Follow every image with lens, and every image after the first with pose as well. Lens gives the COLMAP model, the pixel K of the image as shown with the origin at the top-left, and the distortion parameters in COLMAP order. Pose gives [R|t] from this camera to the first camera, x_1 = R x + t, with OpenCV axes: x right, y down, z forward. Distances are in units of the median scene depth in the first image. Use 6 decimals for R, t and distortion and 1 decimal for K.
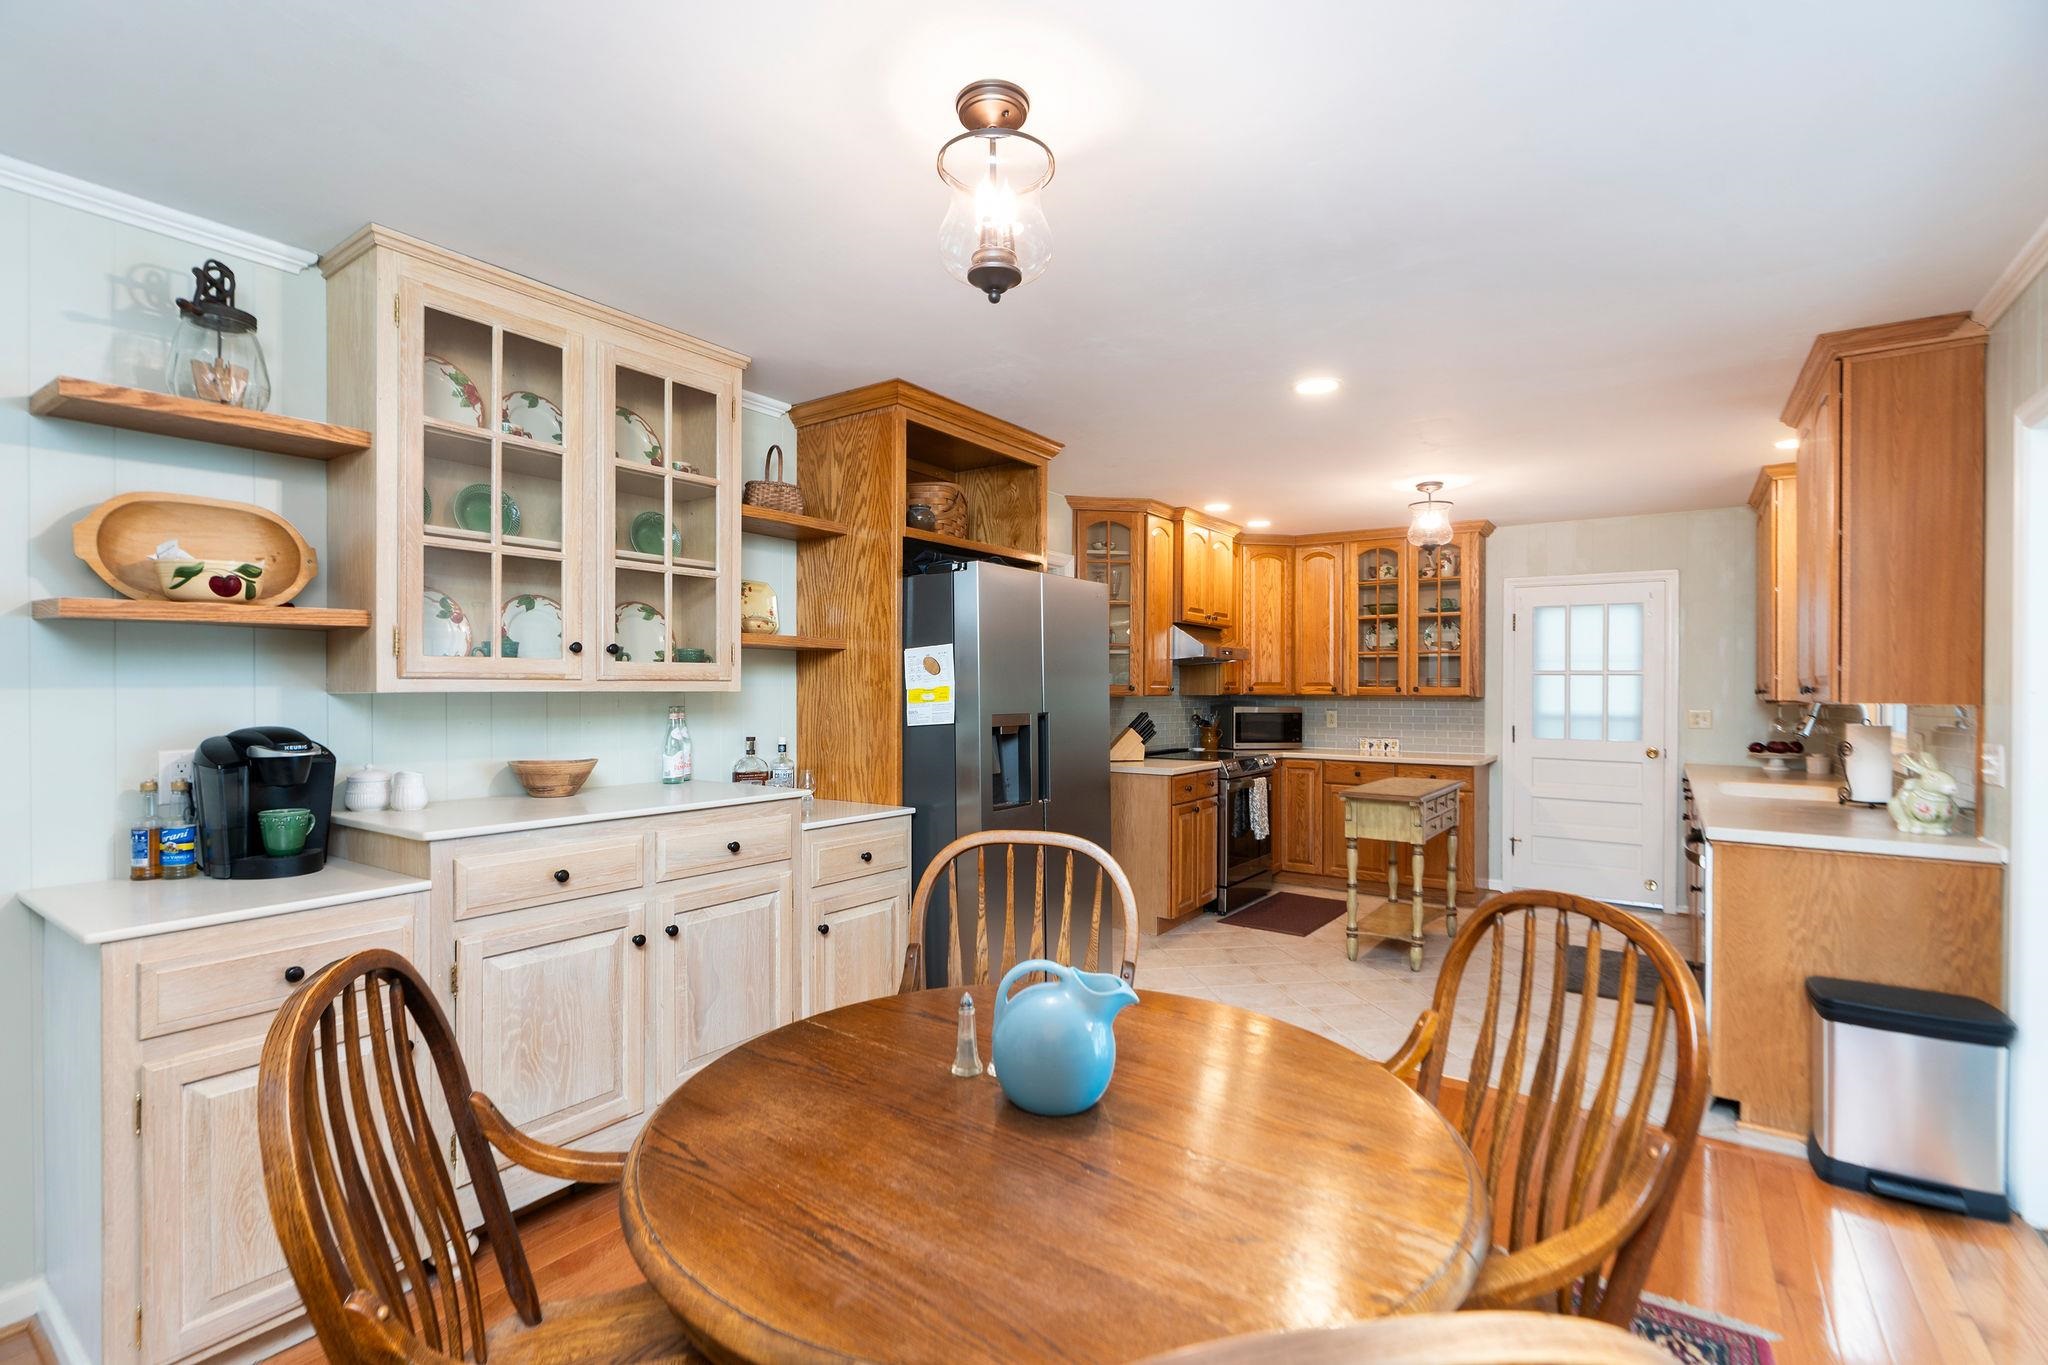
lens RADIAL K [[948.9, 0, 1008.9], [0, 948.9, 678.8], [0, 0, 1]] dist [0.000125, 0.000322]
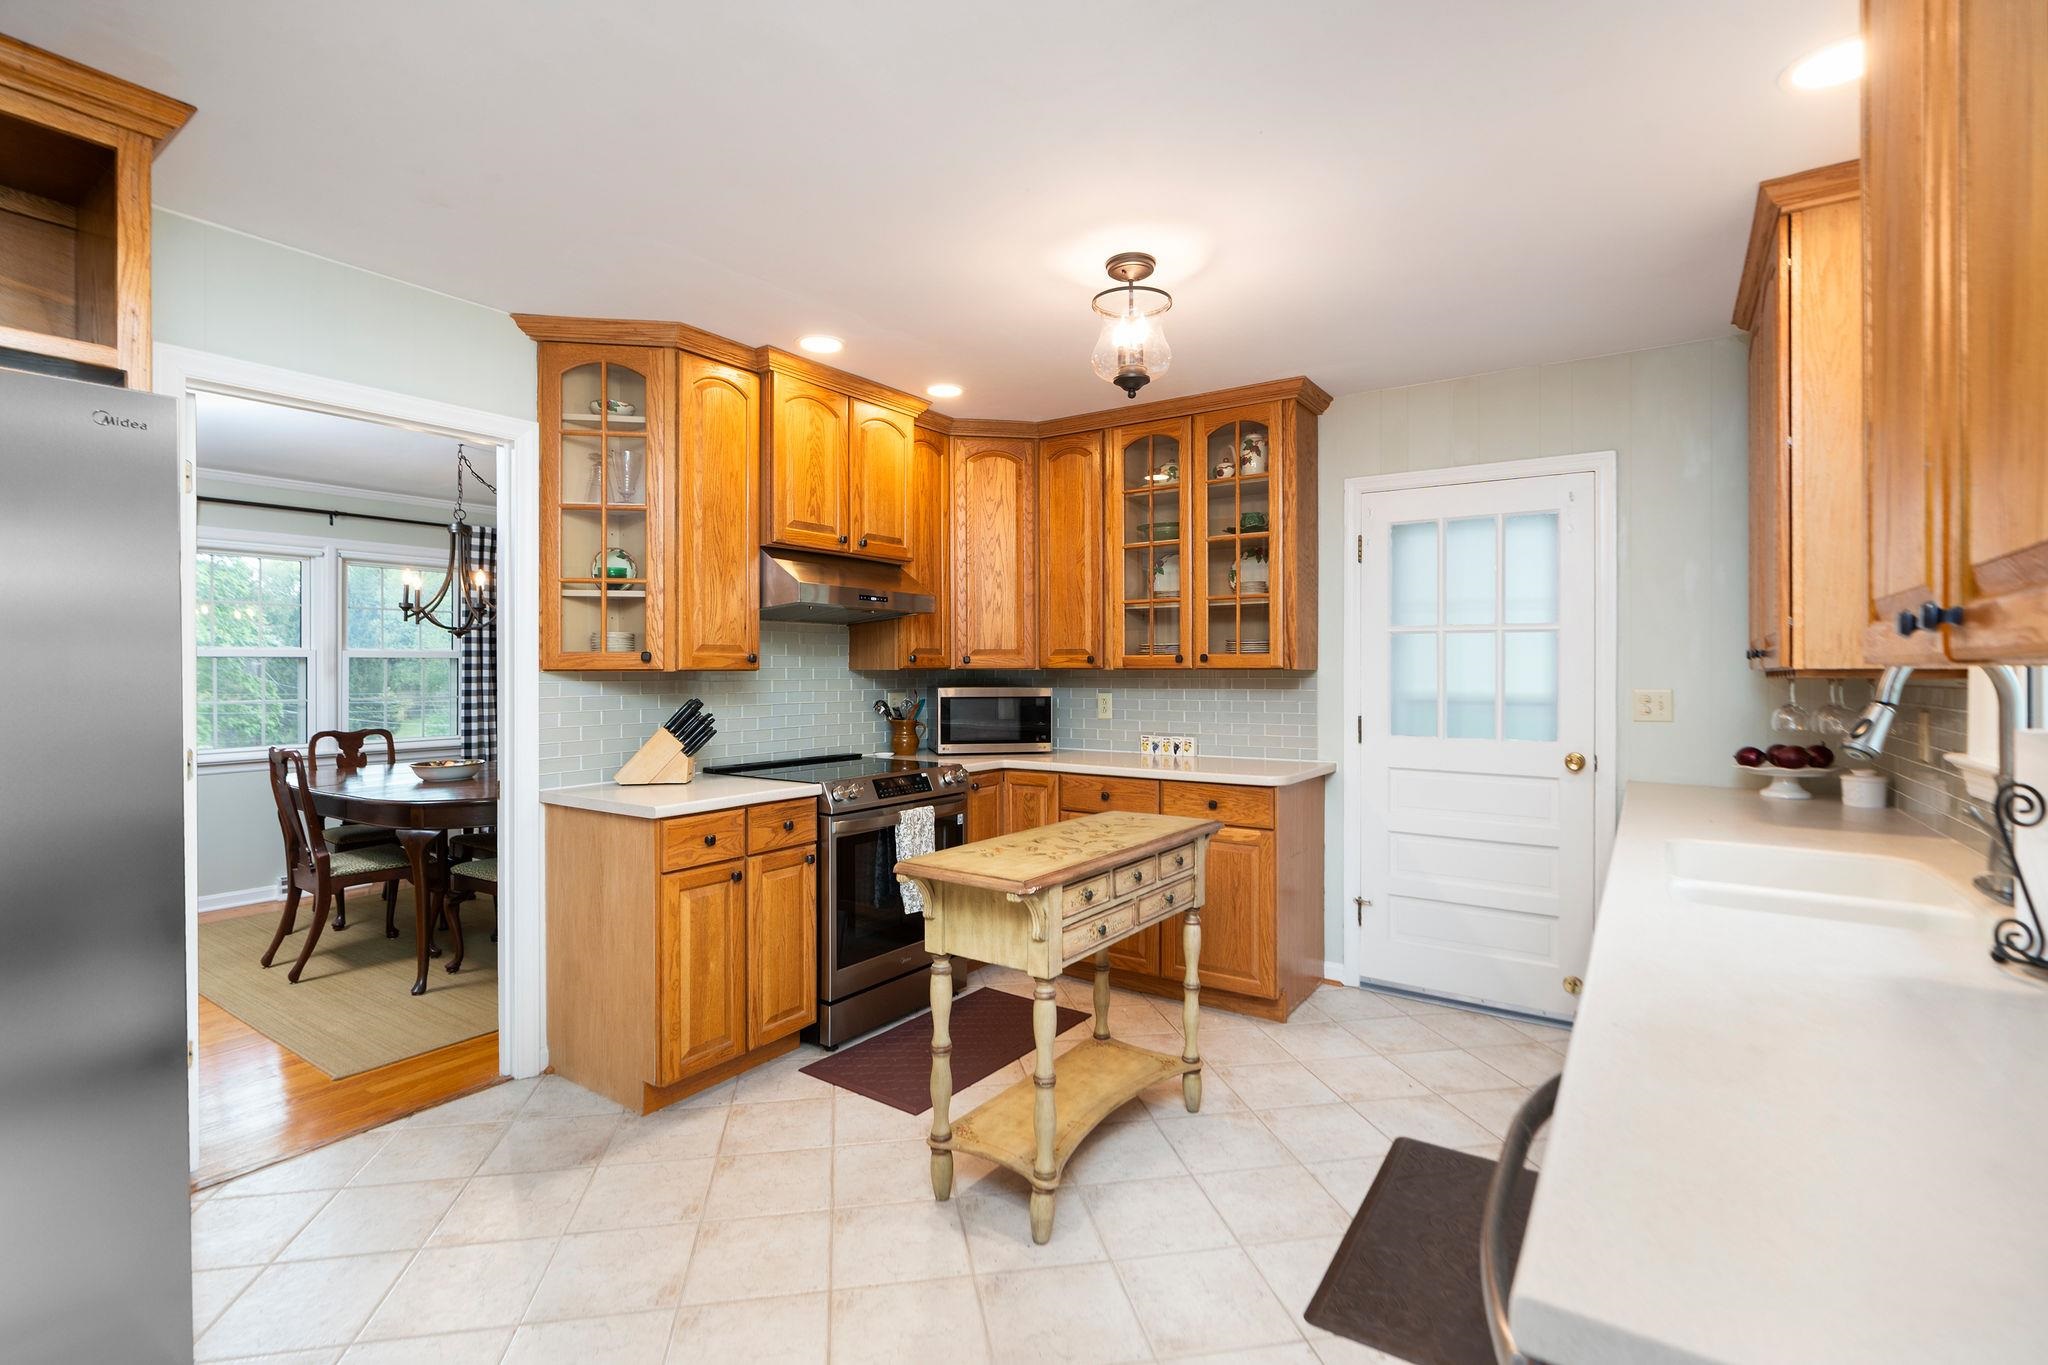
lens RADIAL K [[948.3, 0, 1006.5], [0, 948.3, 662.9], [0, 0, 1]] dist [-0.005409, 0.000059]
pose [[0.999964, -0.007669, 0.003556, 0.305527], [0.007645, 0.999948, 0.006761, 0.009230], [-0.003608, -0.006734, 0.999971, 0.390093]]
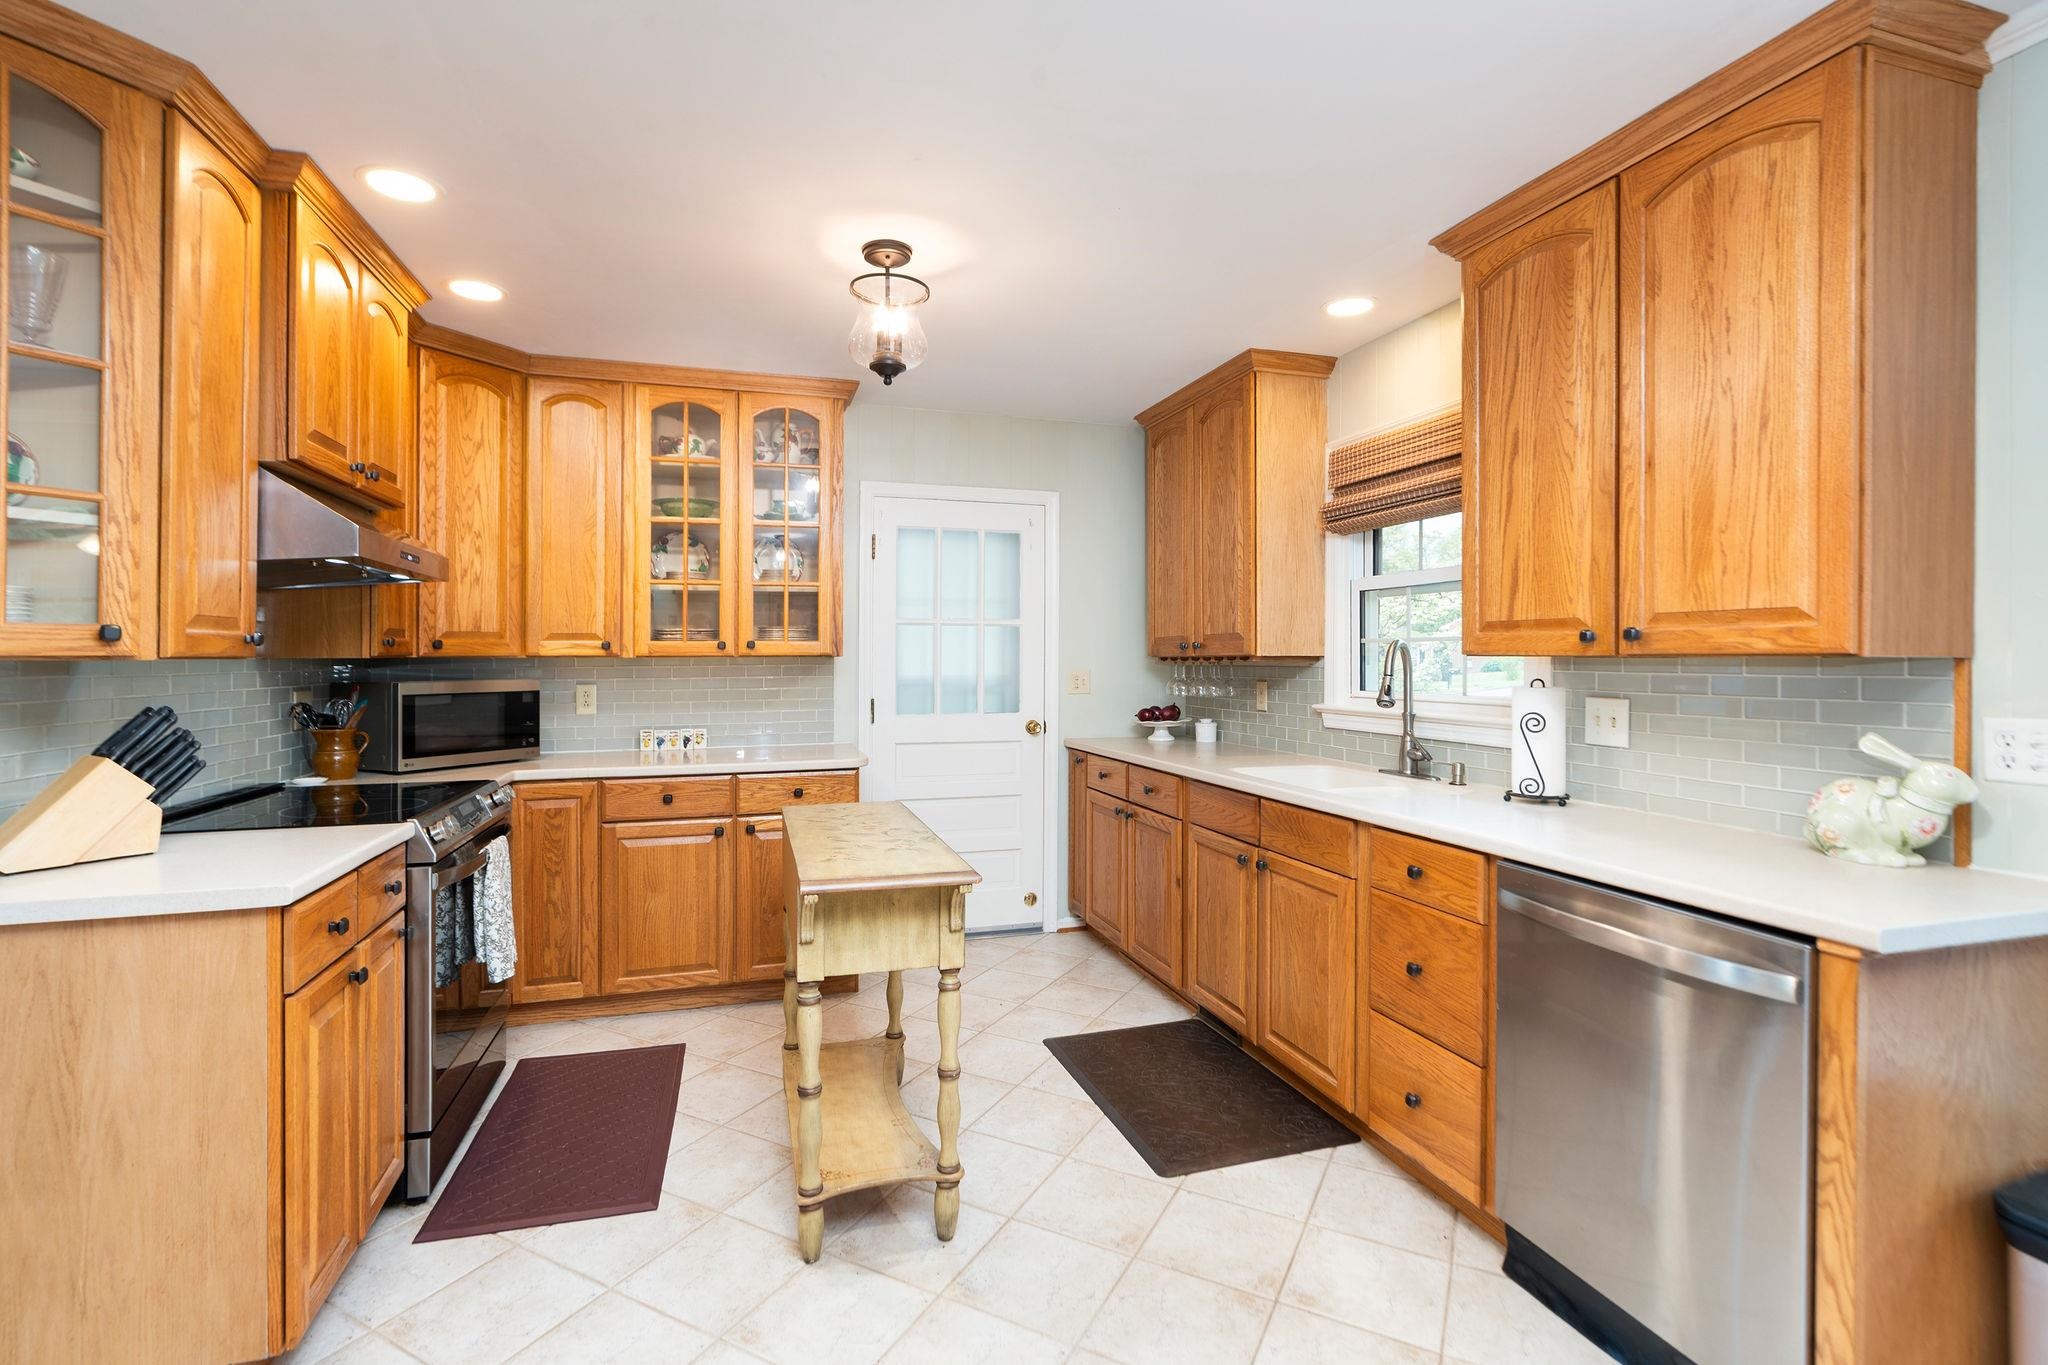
lens RADIAL K [[948.0, 0, 1017.4], [0, 948.0, 648.9], [0, 0, 1]] dist [0.000535, -0.000186]
pose [[0.615222, -0.001992, 0.788351, 0.059732], [-0.003466, 0.999980, 0.005232, 0.009966], [-0.788346, -0.005951, 0.615203, 0.508932]]
